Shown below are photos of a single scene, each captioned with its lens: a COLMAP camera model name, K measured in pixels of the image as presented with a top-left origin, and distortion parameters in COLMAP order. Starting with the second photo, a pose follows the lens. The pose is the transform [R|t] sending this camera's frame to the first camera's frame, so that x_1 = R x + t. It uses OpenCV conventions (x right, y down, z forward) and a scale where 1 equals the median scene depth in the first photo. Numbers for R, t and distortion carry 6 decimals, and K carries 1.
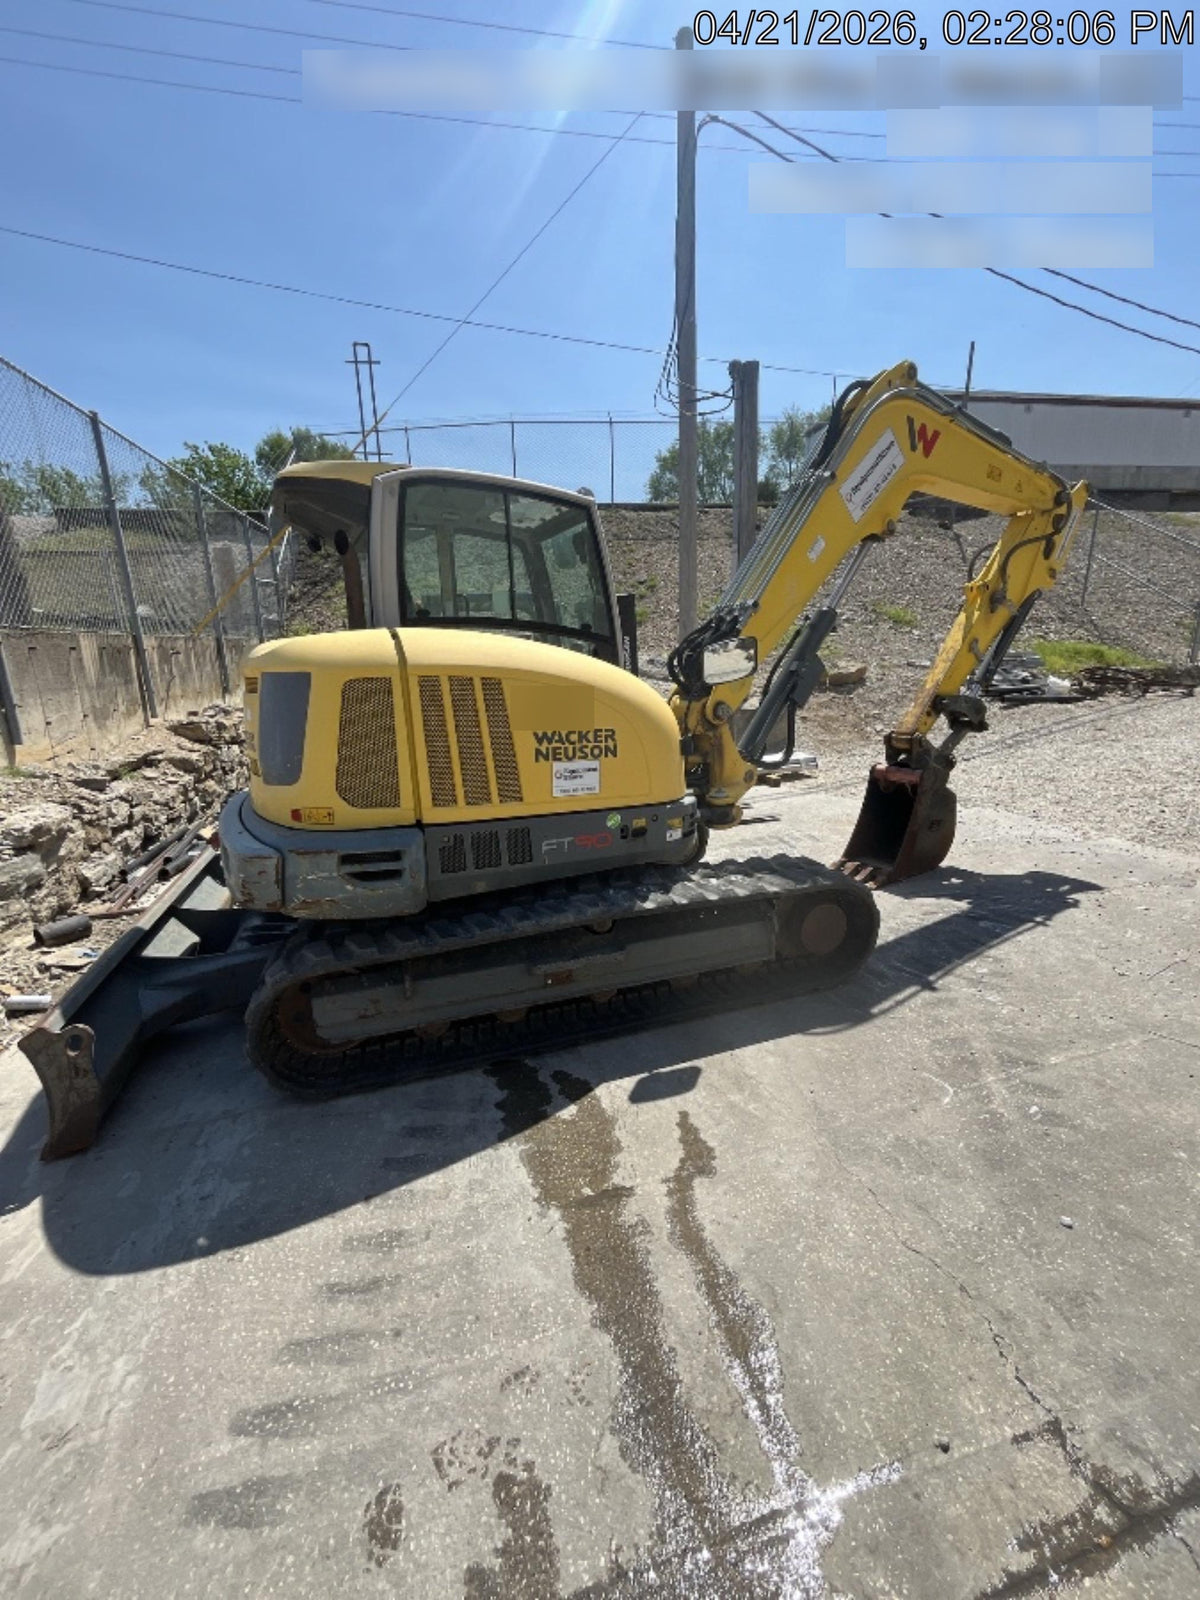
lens RADIAL K [[661.2, 0, 600.5], [0, 661.2, 786.7], [0, 0, 1]] dist [-0.001924, -0.000139]
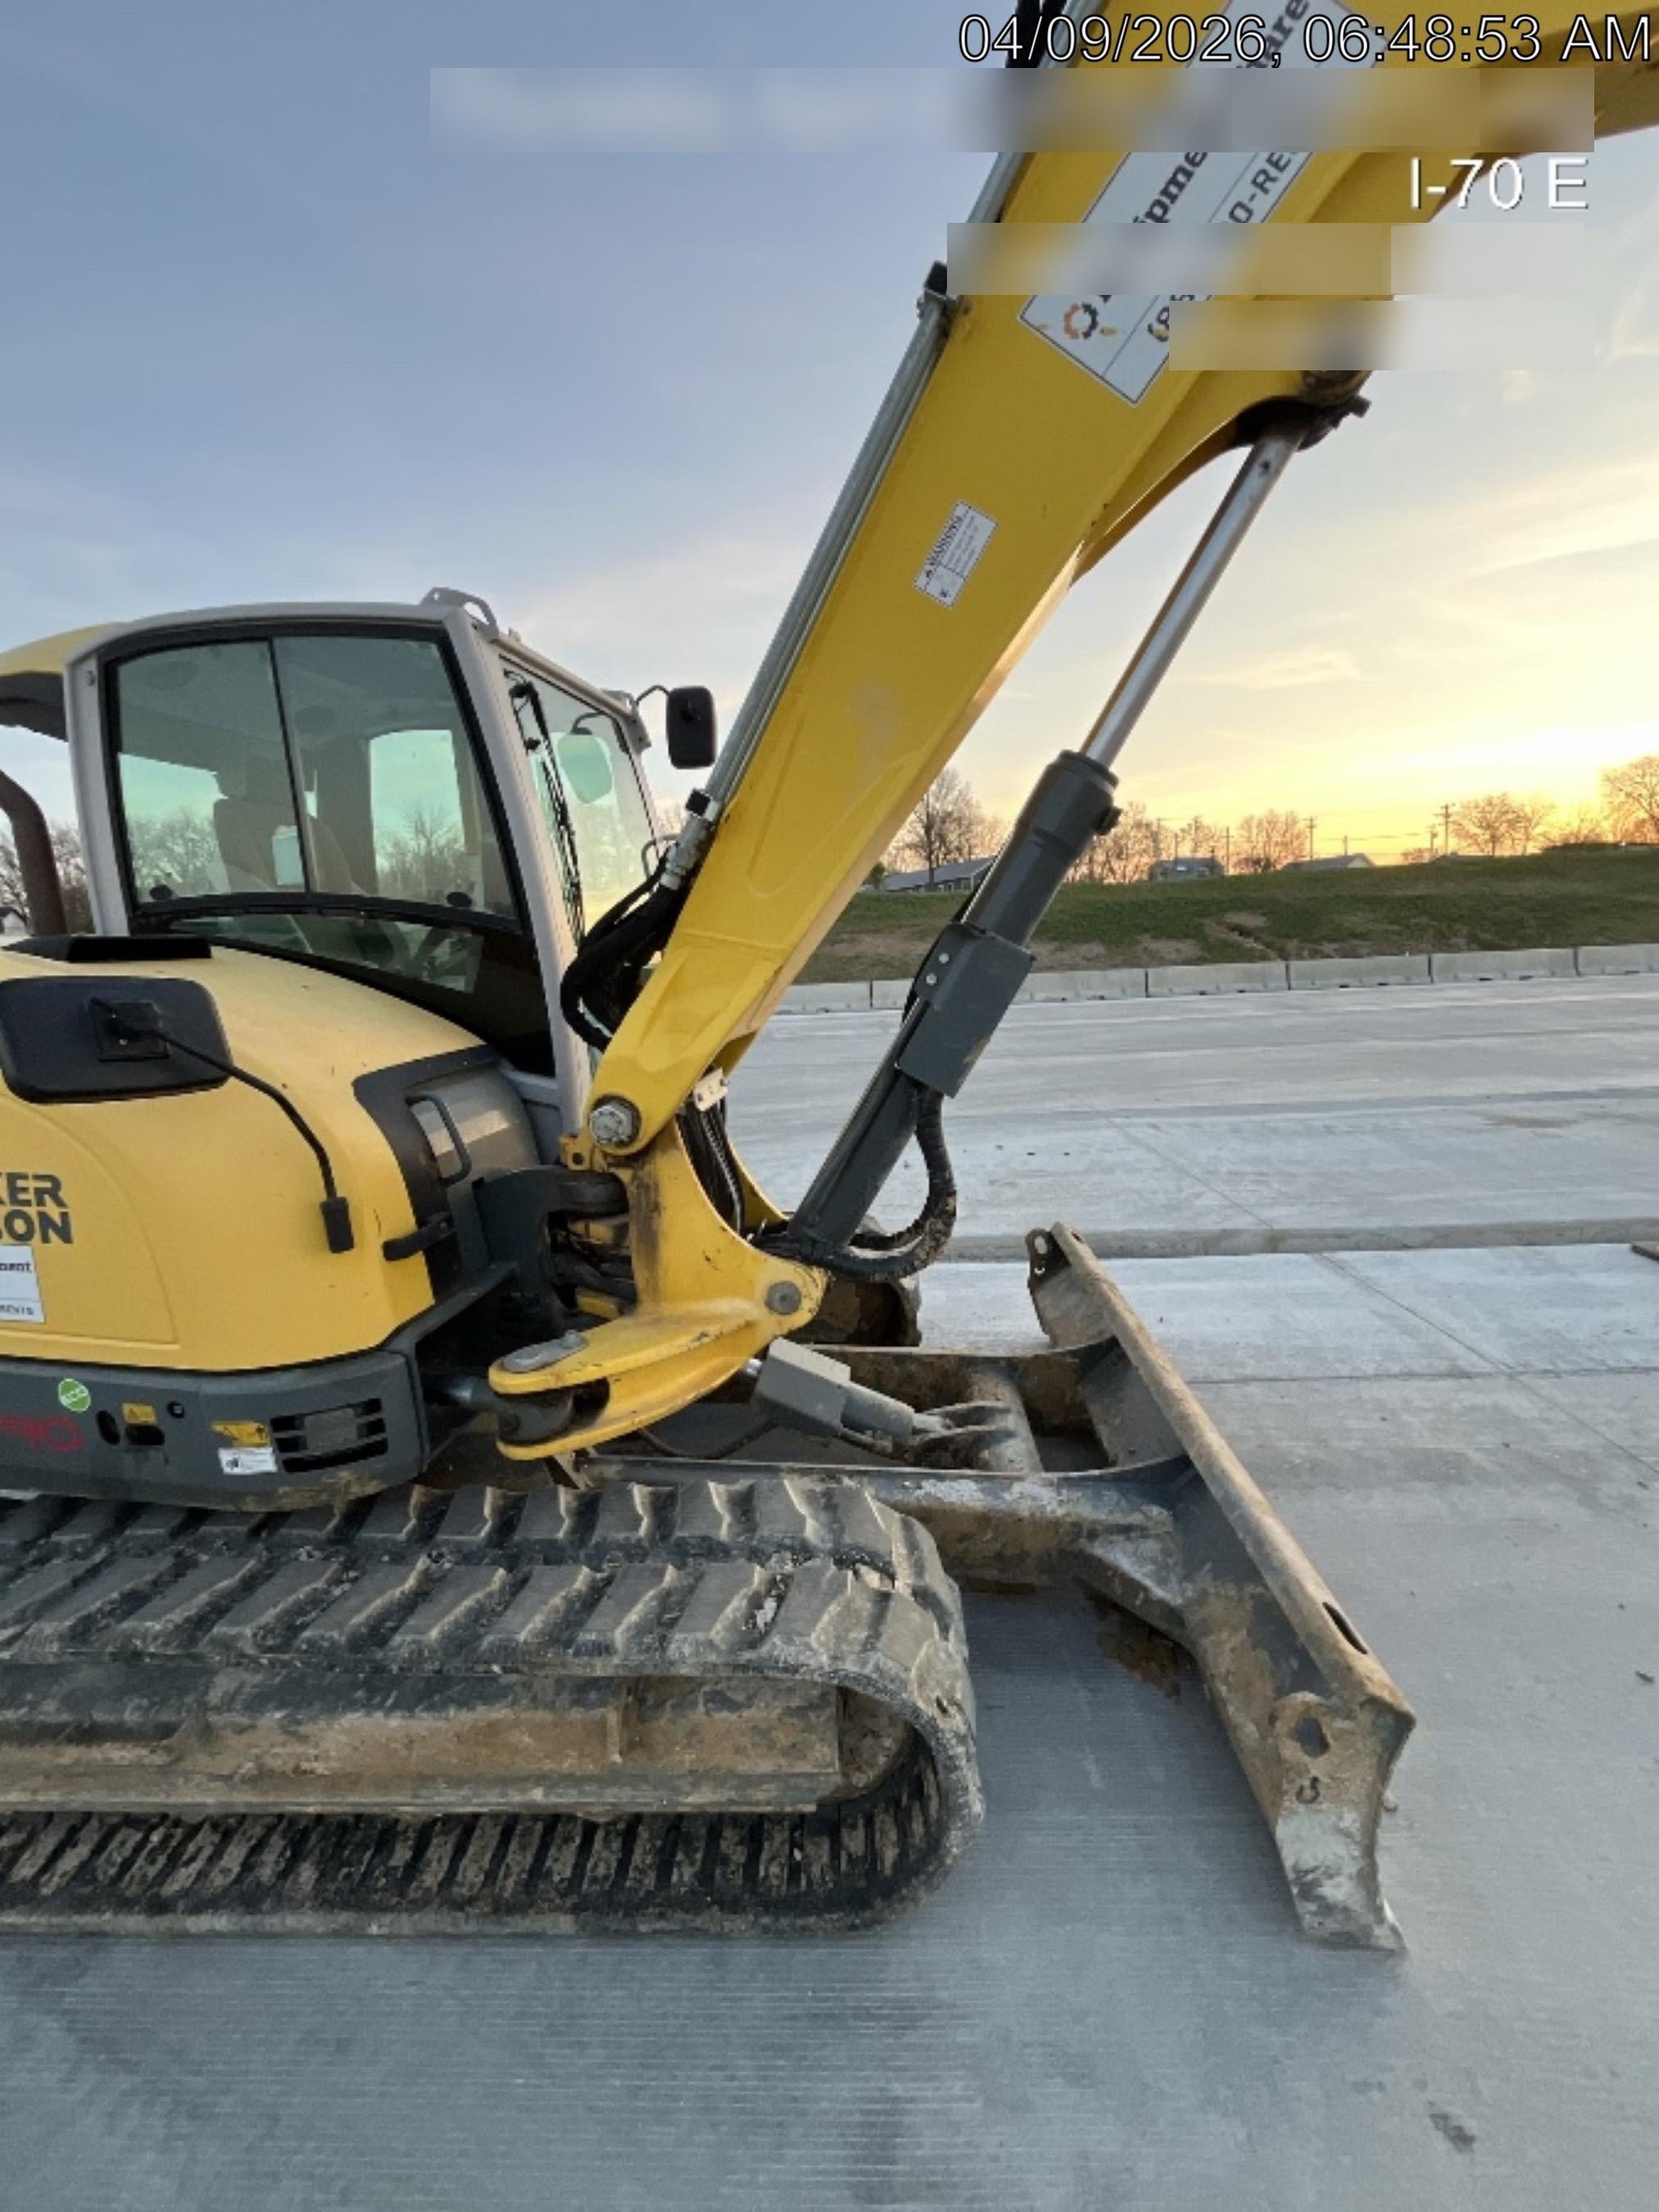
lens RADIAL K [[914.1, 0, 830.2], [0, 914.1, 1087.6], [0, 0, 1]] dist [-0.001924, -0.000139]
pose [[0.791144, 0.087752, -0.605303, 0.744744], [-0.088769, 0.995650, 0.028319, -0.203553], [0.605154, 0.031328, 0.795492, 0.866038]]
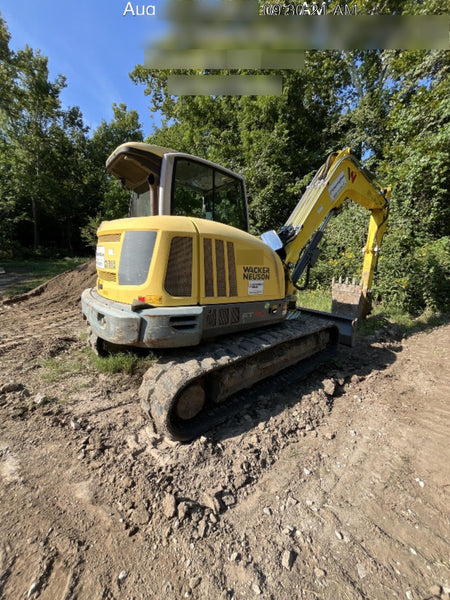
lens RADIAL K [[242.3, 0, 224.4], [0, 242.3, 297.3], [0, 0, 1]] dist [-0.001007, 0.000149]
pose [[0.978437, 0.023599, 0.205192, -0.329768], [-0.019235, 0.999545, -0.023235, 0.045867], [-0.205647, 0.018787, 0.978446, 0.166552]]
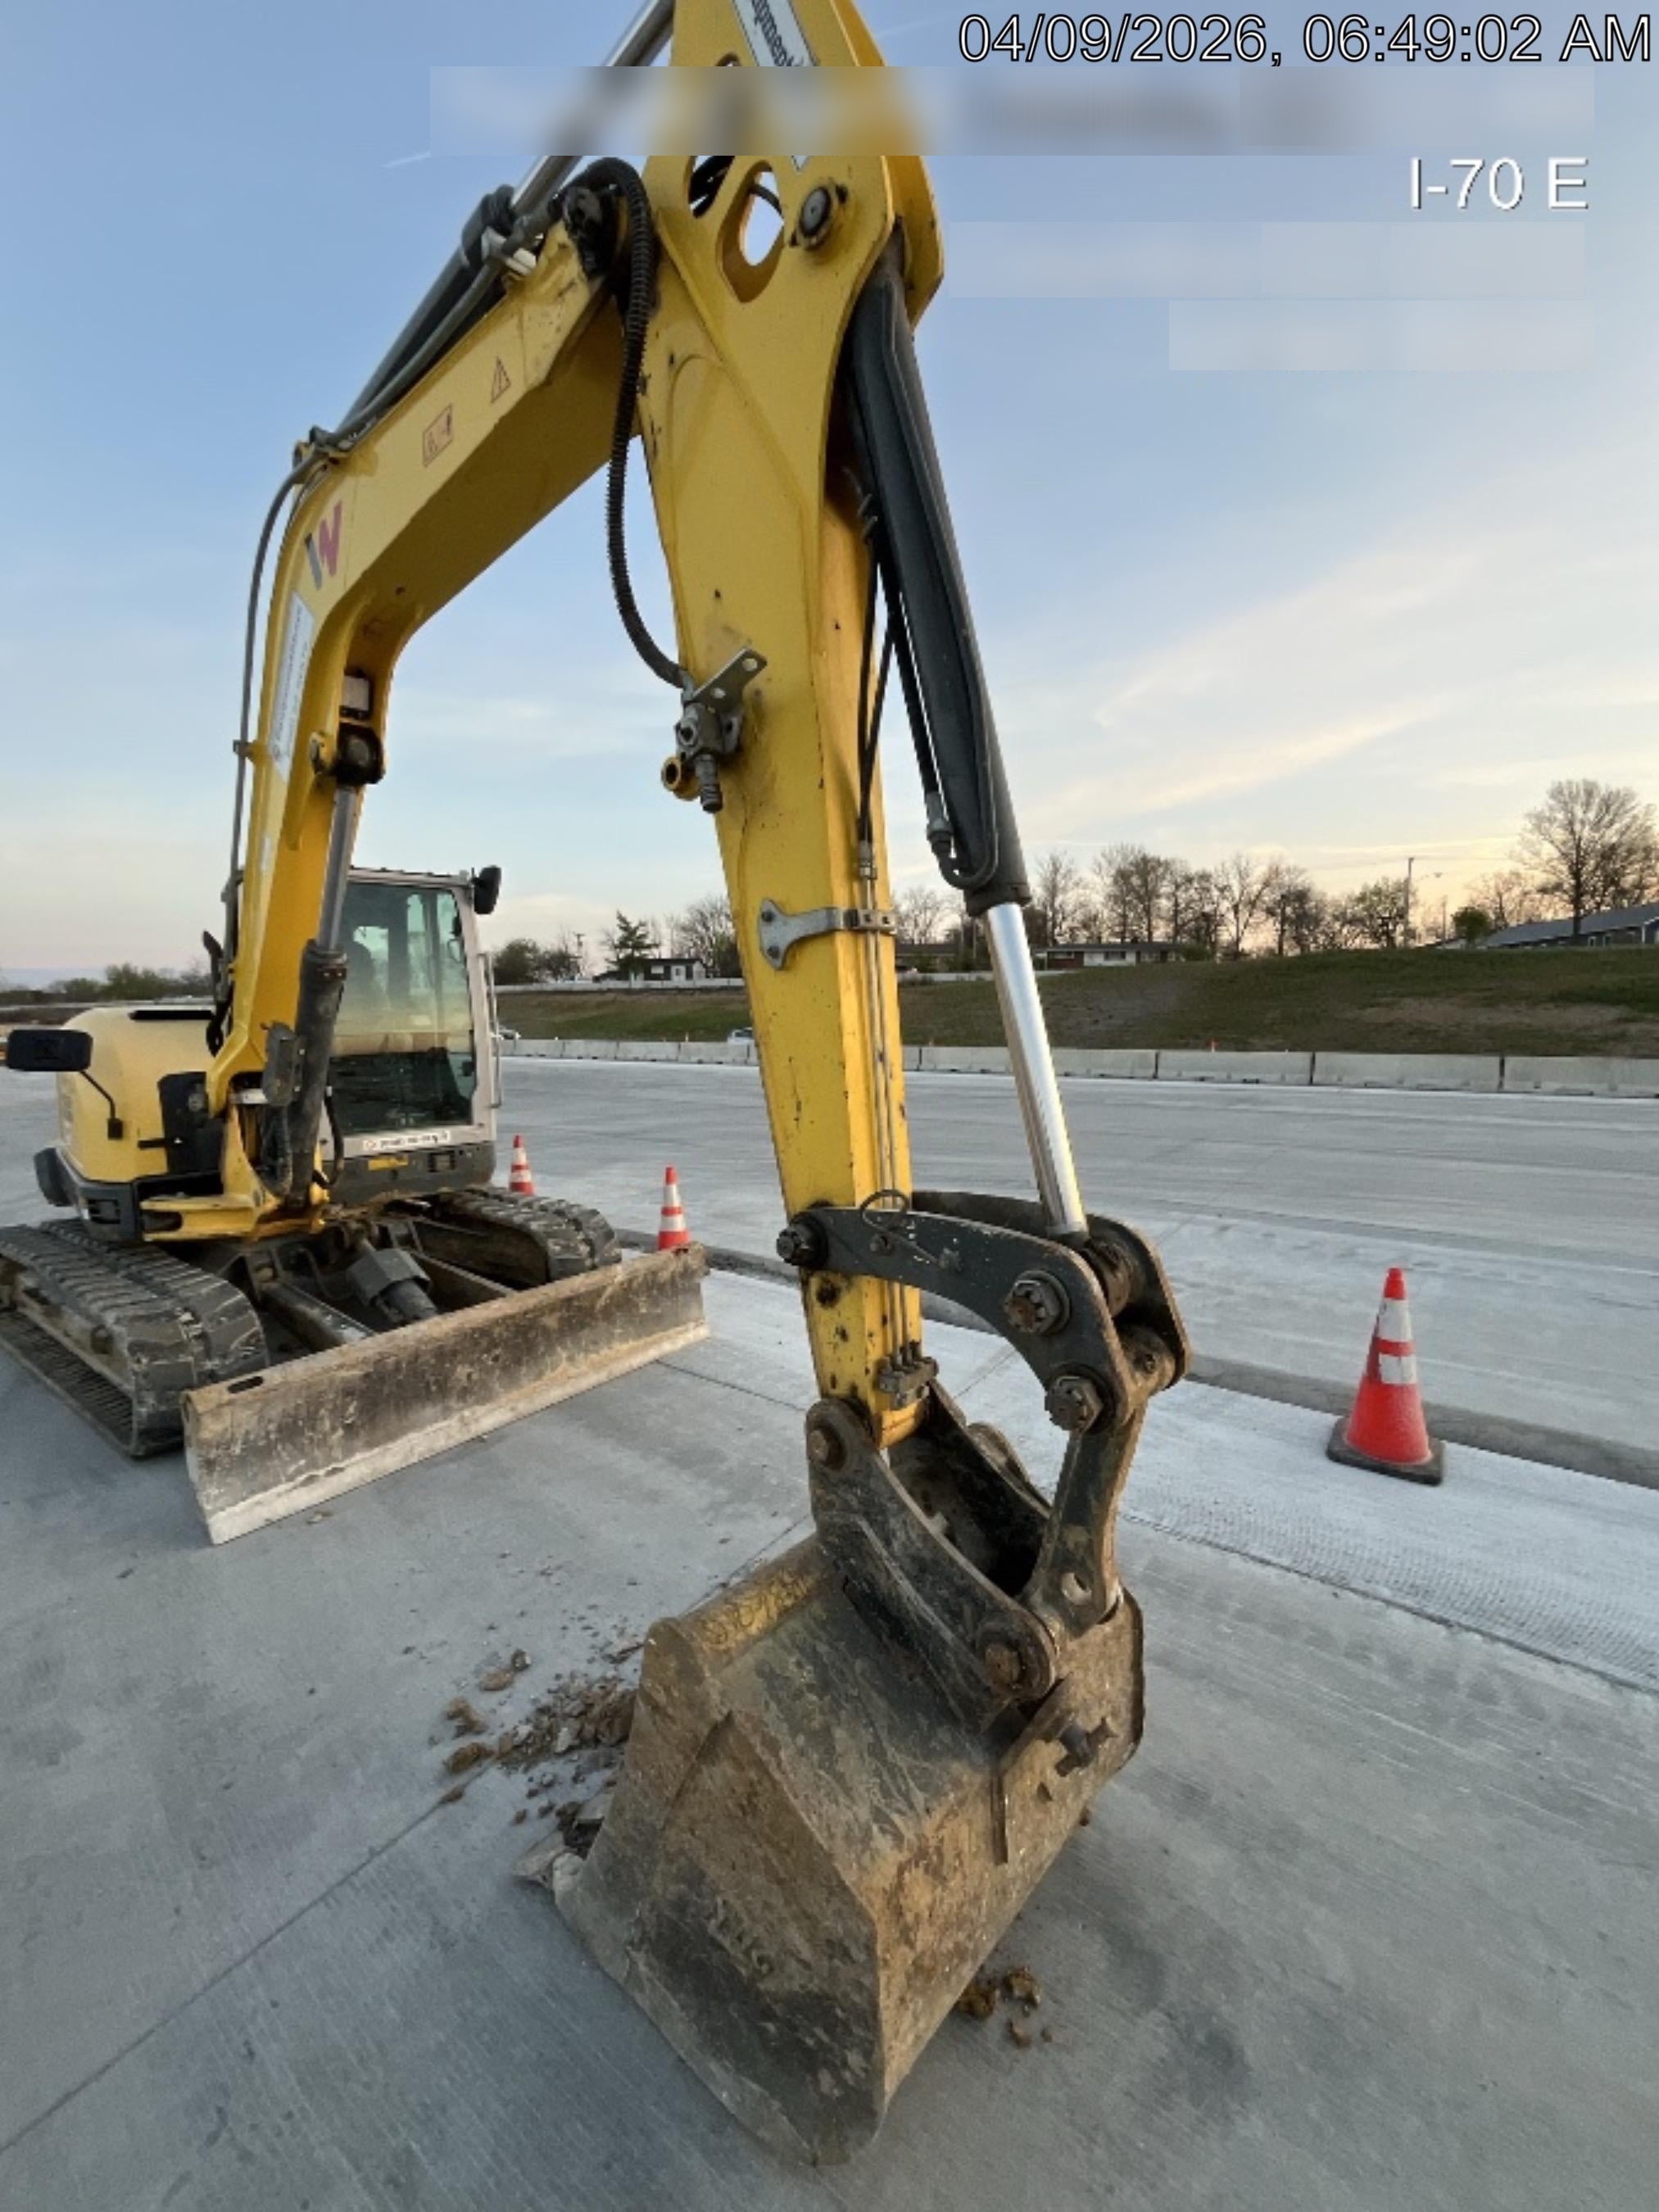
lens RADIAL K [[892.1, 0, 827.4], [0, 892.1, 1097.2], [0, 0, 1]] dist [-0.001779, -0.000233]
pose [[0.289625, 0.108706, -0.950947, 1.862753], [-0.165663, 0.984228, 0.062055, -0.405346], [0.942695, 0.139564, 0.303065, 1.791156]]
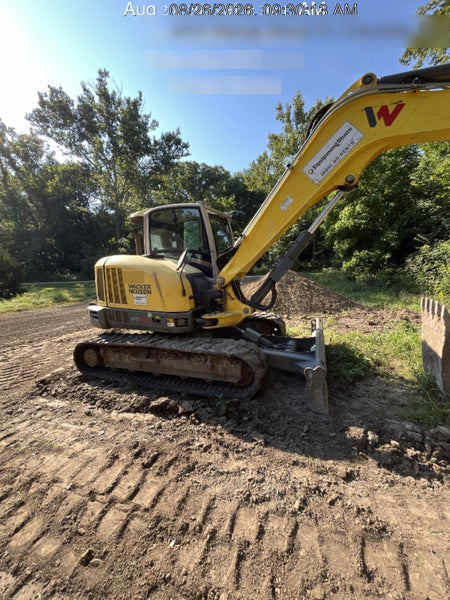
lens RADIAL K [[242.0, 0, 224.4], [0, 242.0, 297.6], [0, 0, 1]] dist [-0.001779, -0.000233]
pose [[0.616924, 0.103103, -0.780240, 1.145169], [-0.121037, 0.992017, 0.035385, -0.114736], [0.777660, 0.072608, 0.624478, 0.591277]]
